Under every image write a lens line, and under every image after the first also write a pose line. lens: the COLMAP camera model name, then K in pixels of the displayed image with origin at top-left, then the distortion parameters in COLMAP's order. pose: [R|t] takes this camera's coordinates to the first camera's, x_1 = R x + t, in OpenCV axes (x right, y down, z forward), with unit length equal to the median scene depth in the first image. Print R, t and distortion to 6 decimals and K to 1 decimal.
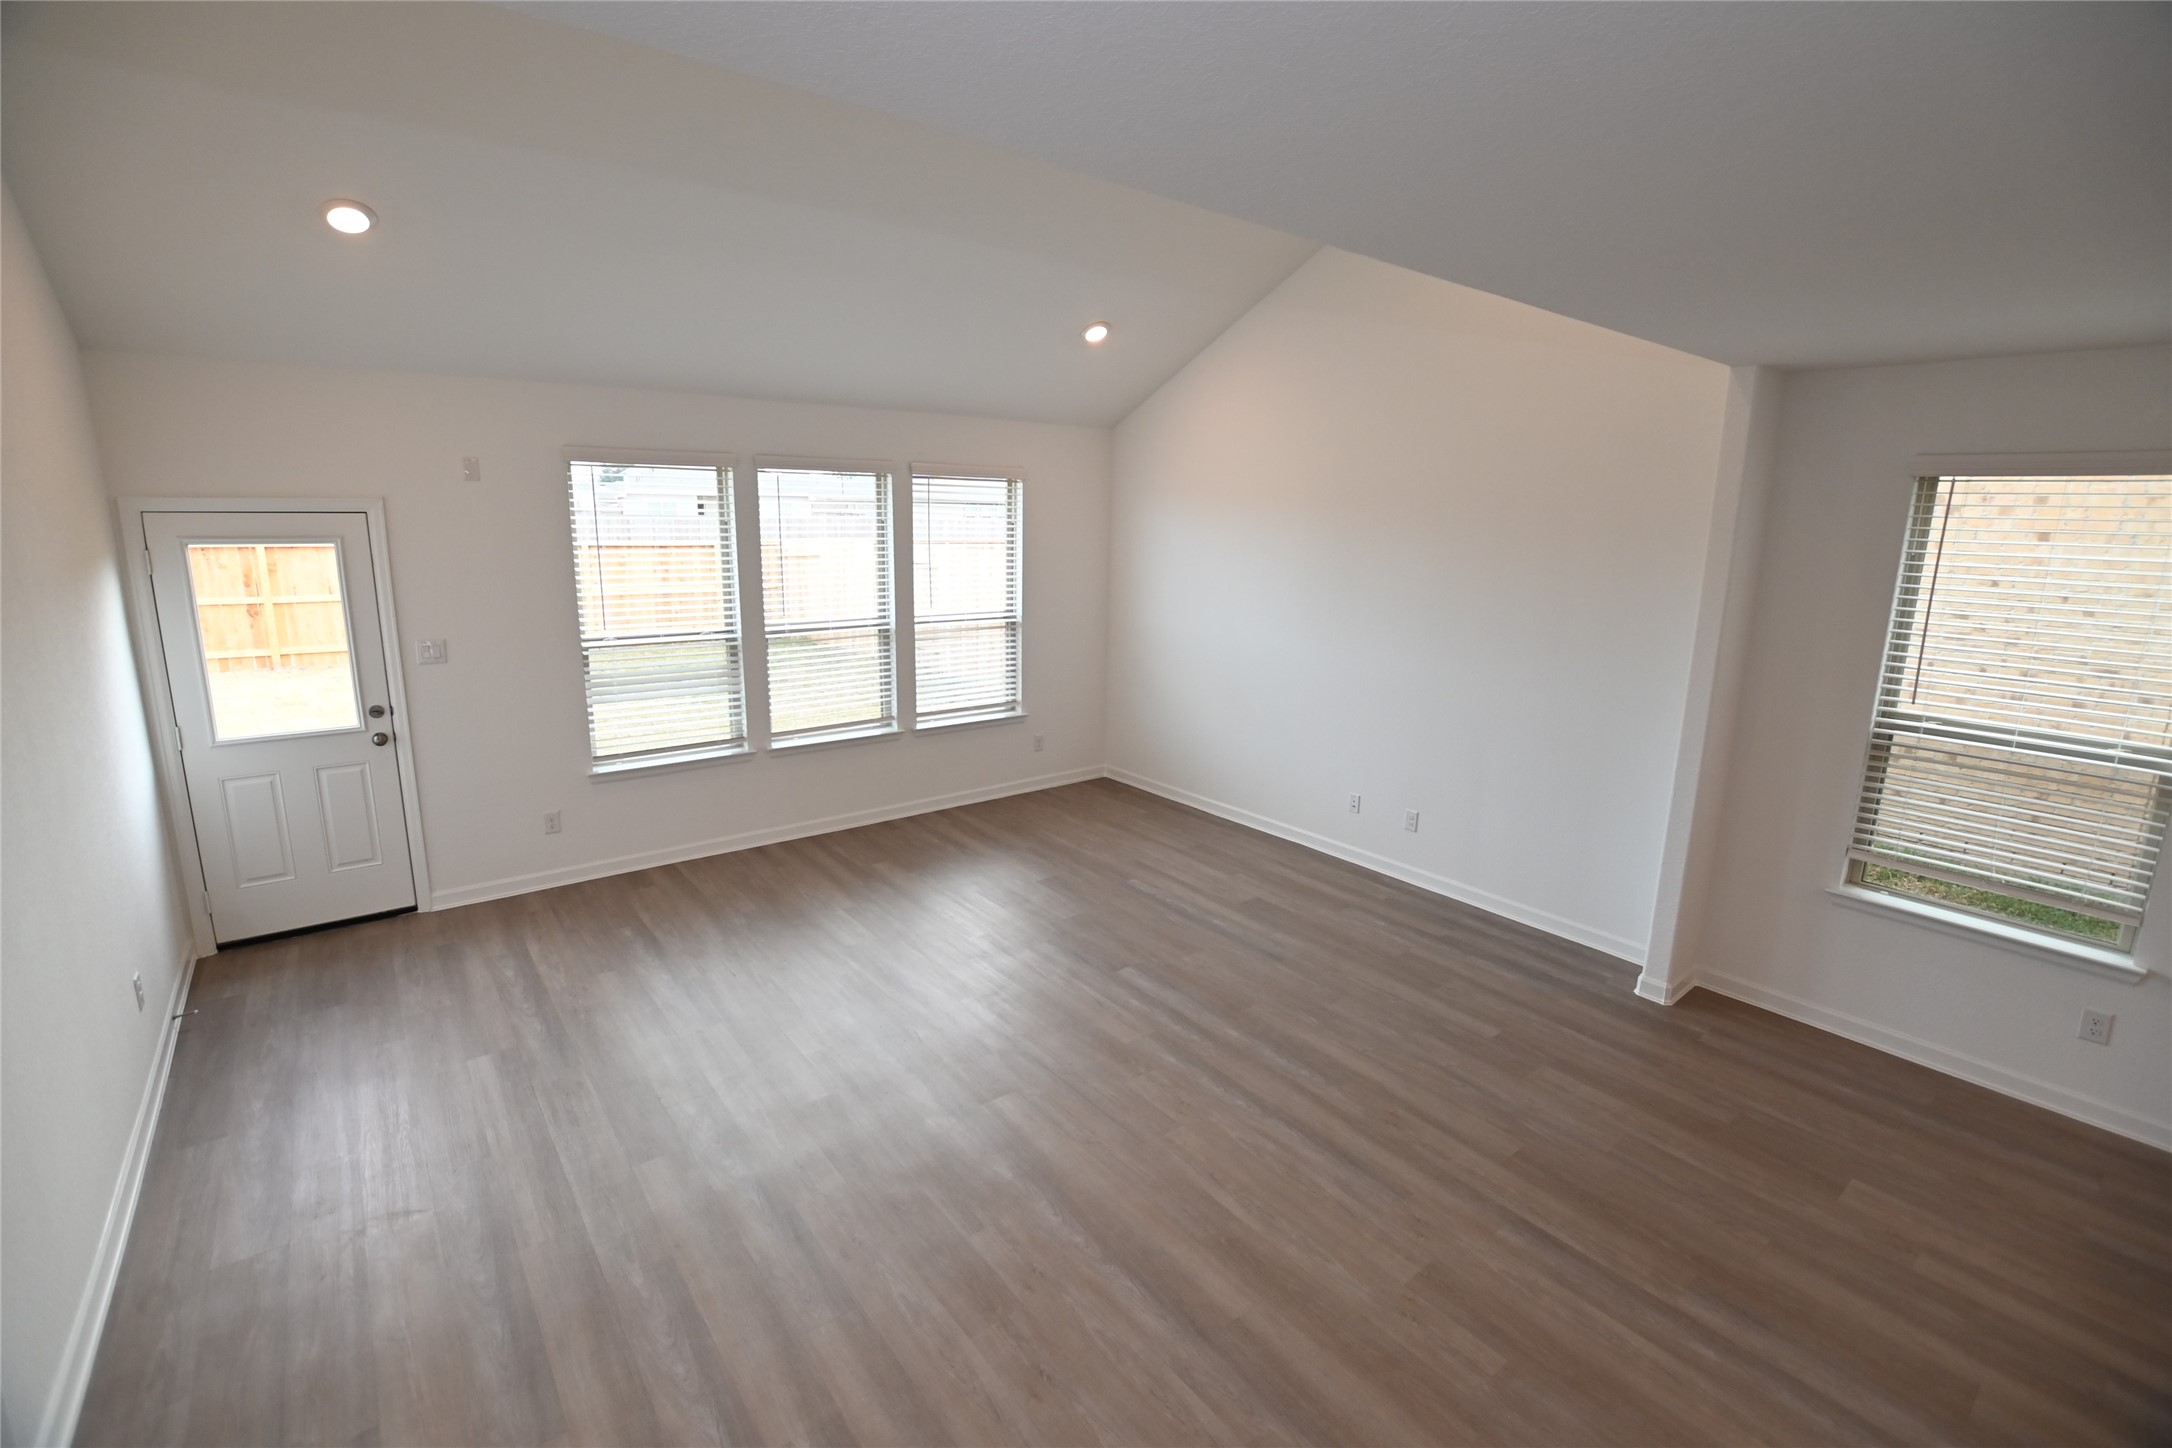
lens RADIAL K [[959.4, 0, 1093.8], [0, 959.4, 725.9], [0, 0, 1]] dist [-0.030104, 0.005067]
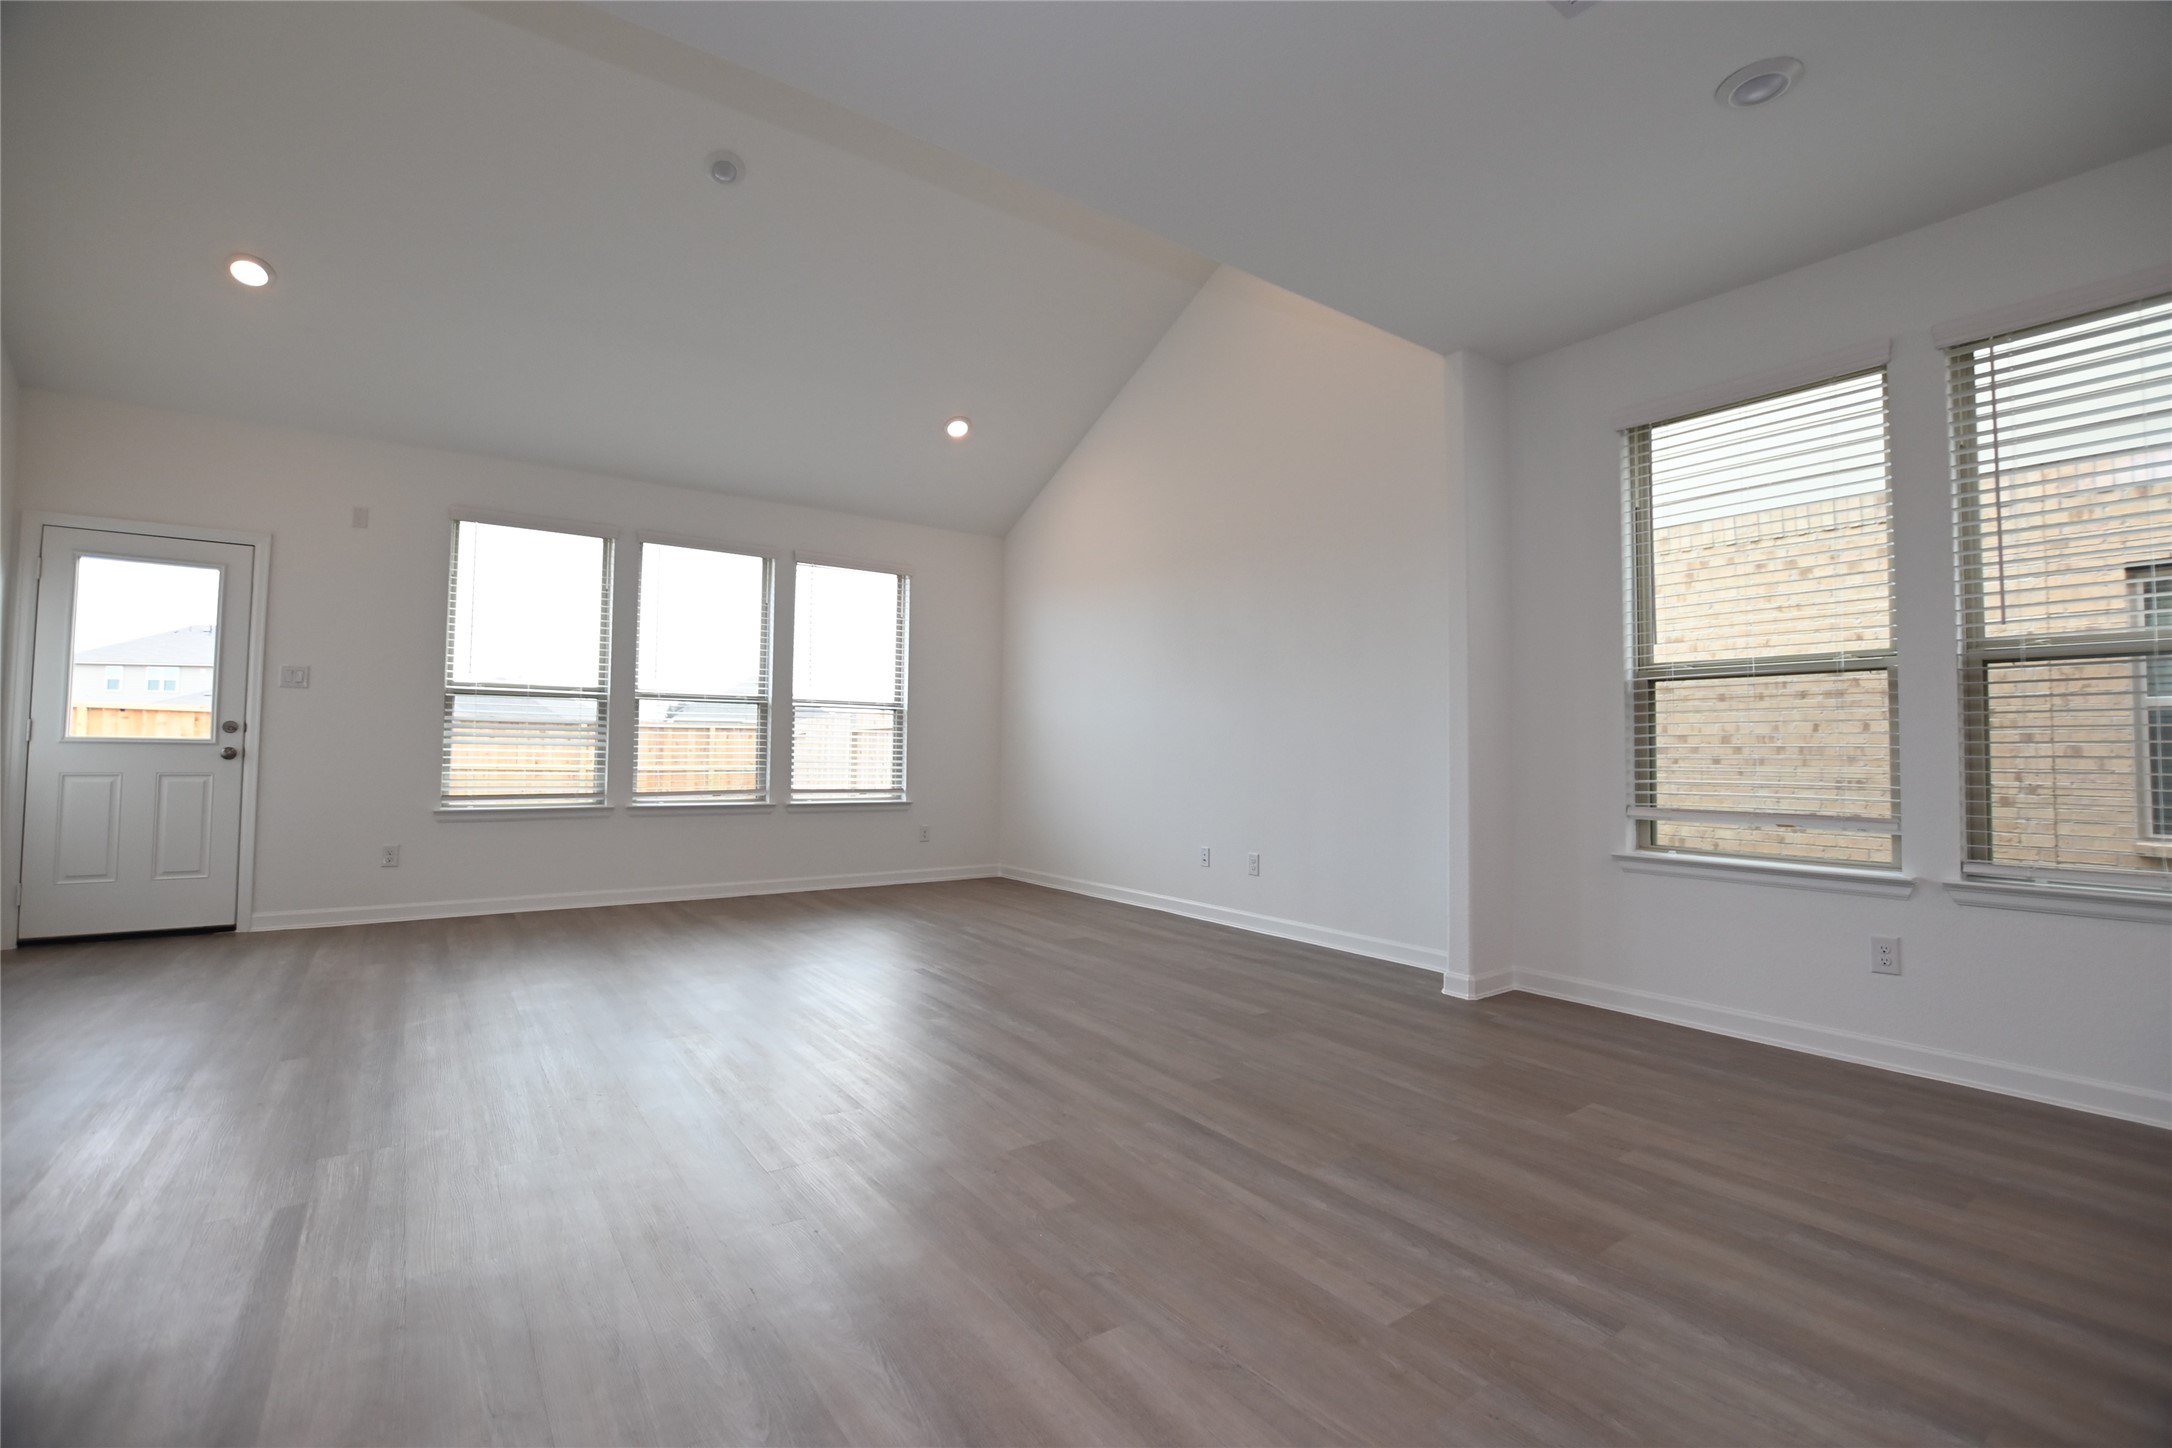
lens RADIAL K [[959.4, 0, 1093.8], [0, 959.4, 725.9], [0, 0, 1]] dist [-0.030104, 0.005067]
pose [[0.999016, -0.007039, -0.043789, 0.250505], [-0.003831, 0.969941, -0.243310, 0.233504], [0.044185, 0.243238, 0.968960, 0.023726]]
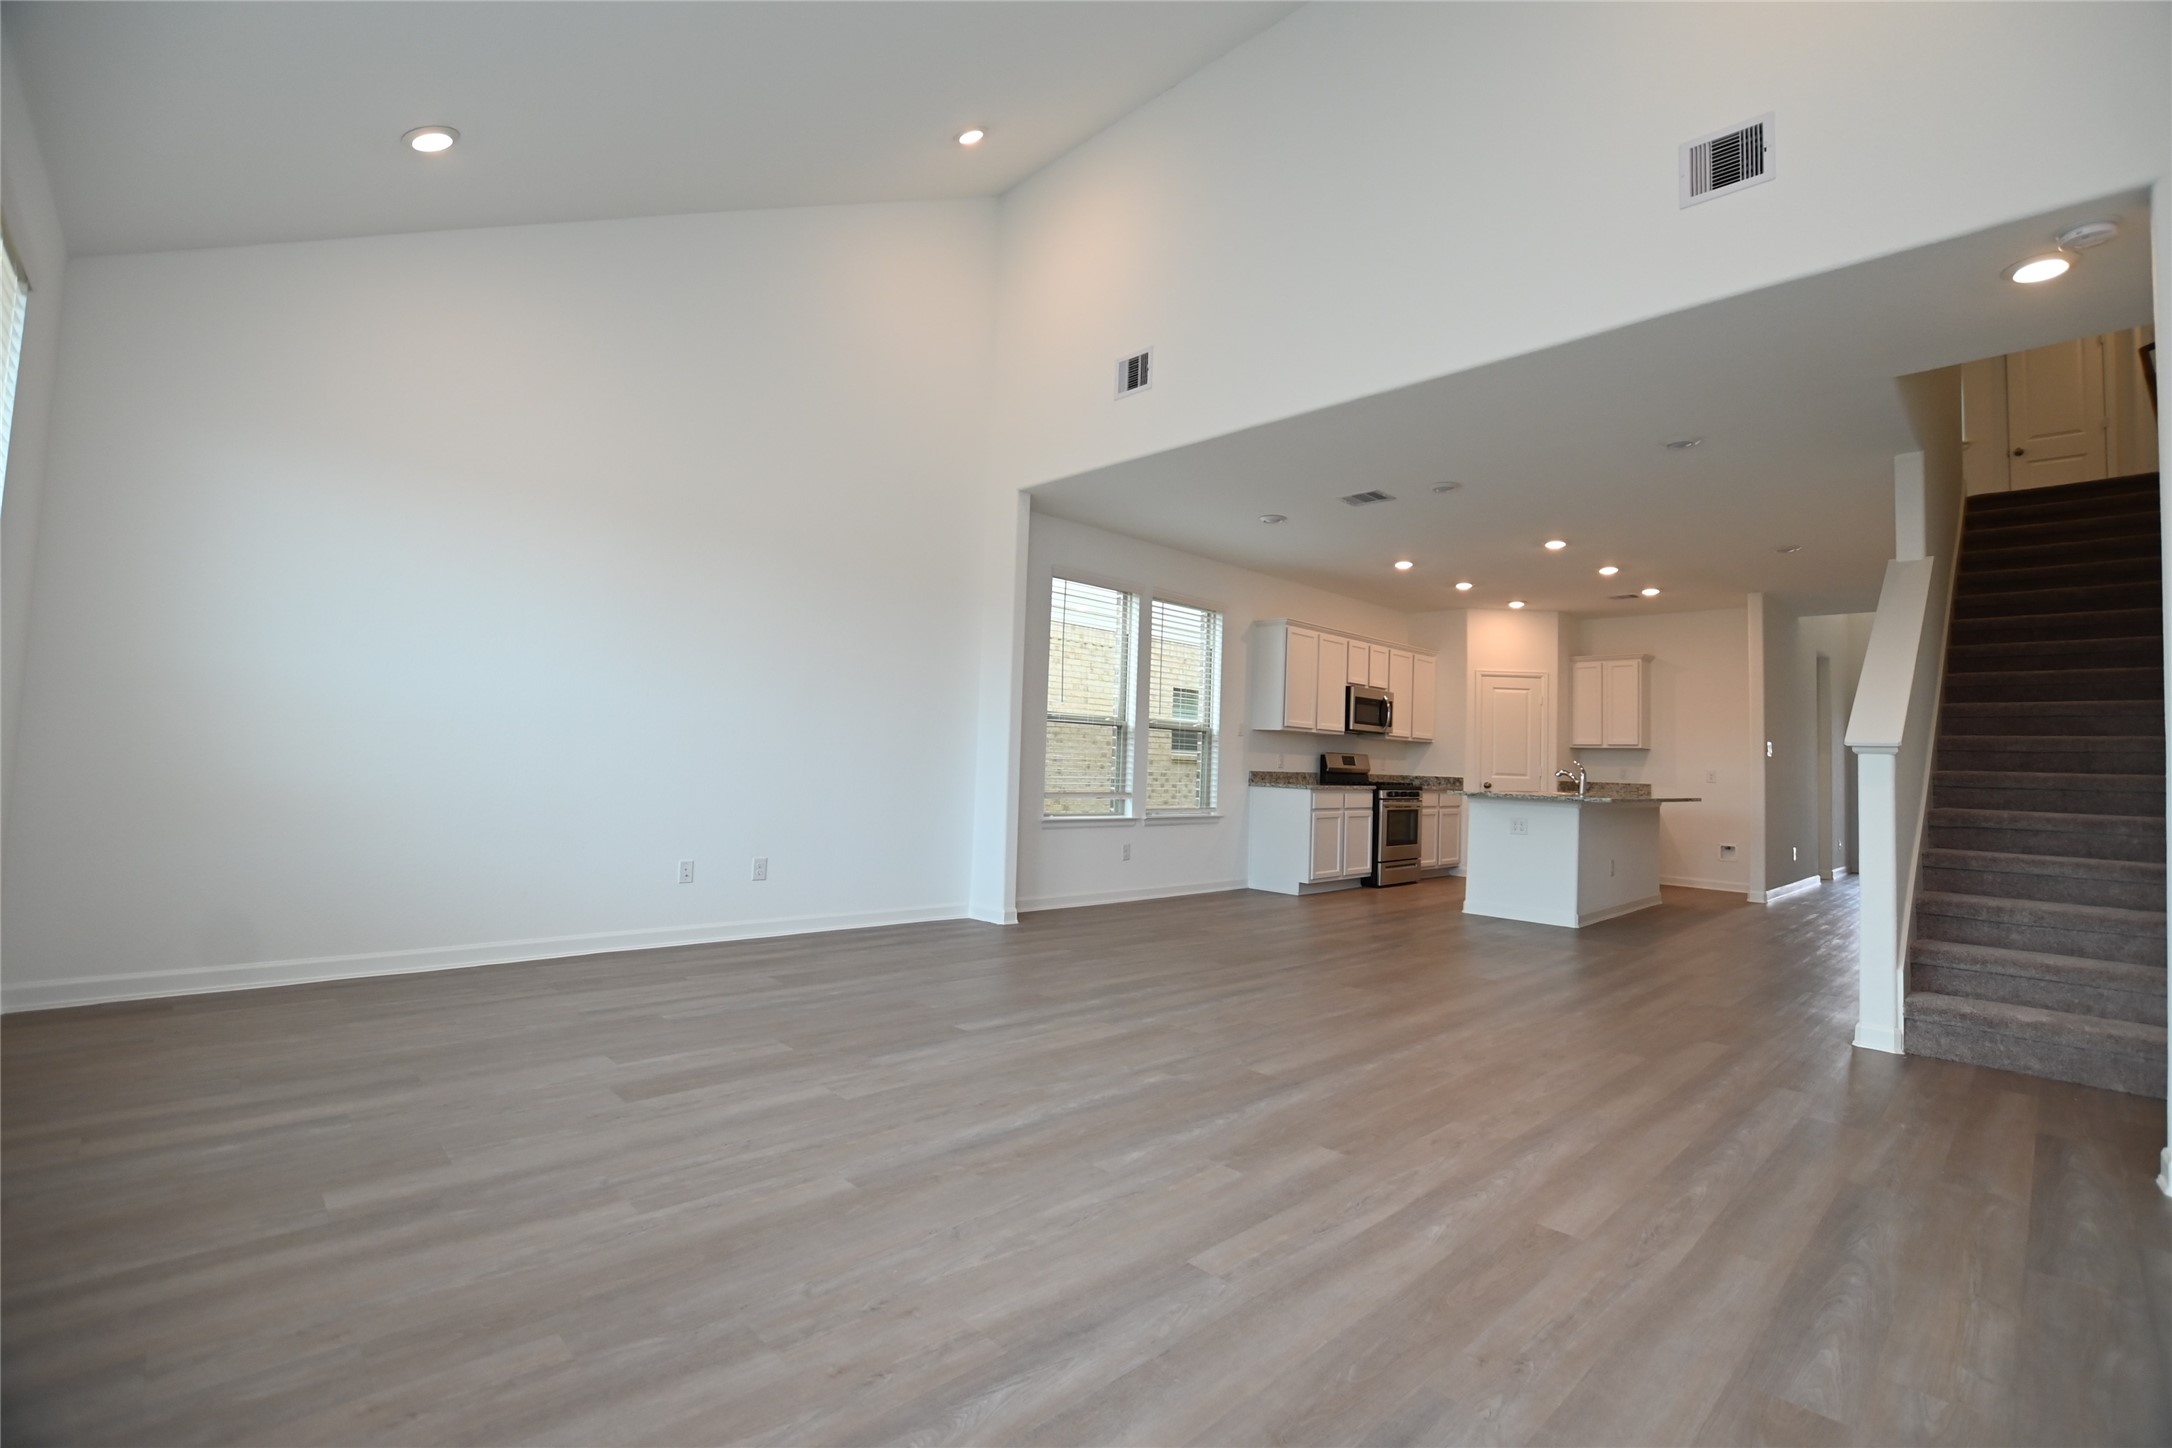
lens RADIAL K [[959.4, 0, 1093.8], [0, 959.4, 725.9], [0, 0, 1]] dist [-0.030104, 0.005067]
pose [[-0.099699, 0.018823, 0.994840, -0.739446], [0.180525, 0.983570, -0.000518, 0.023899], [-0.978504, 0.179542, -0.101459, 0.875942]]
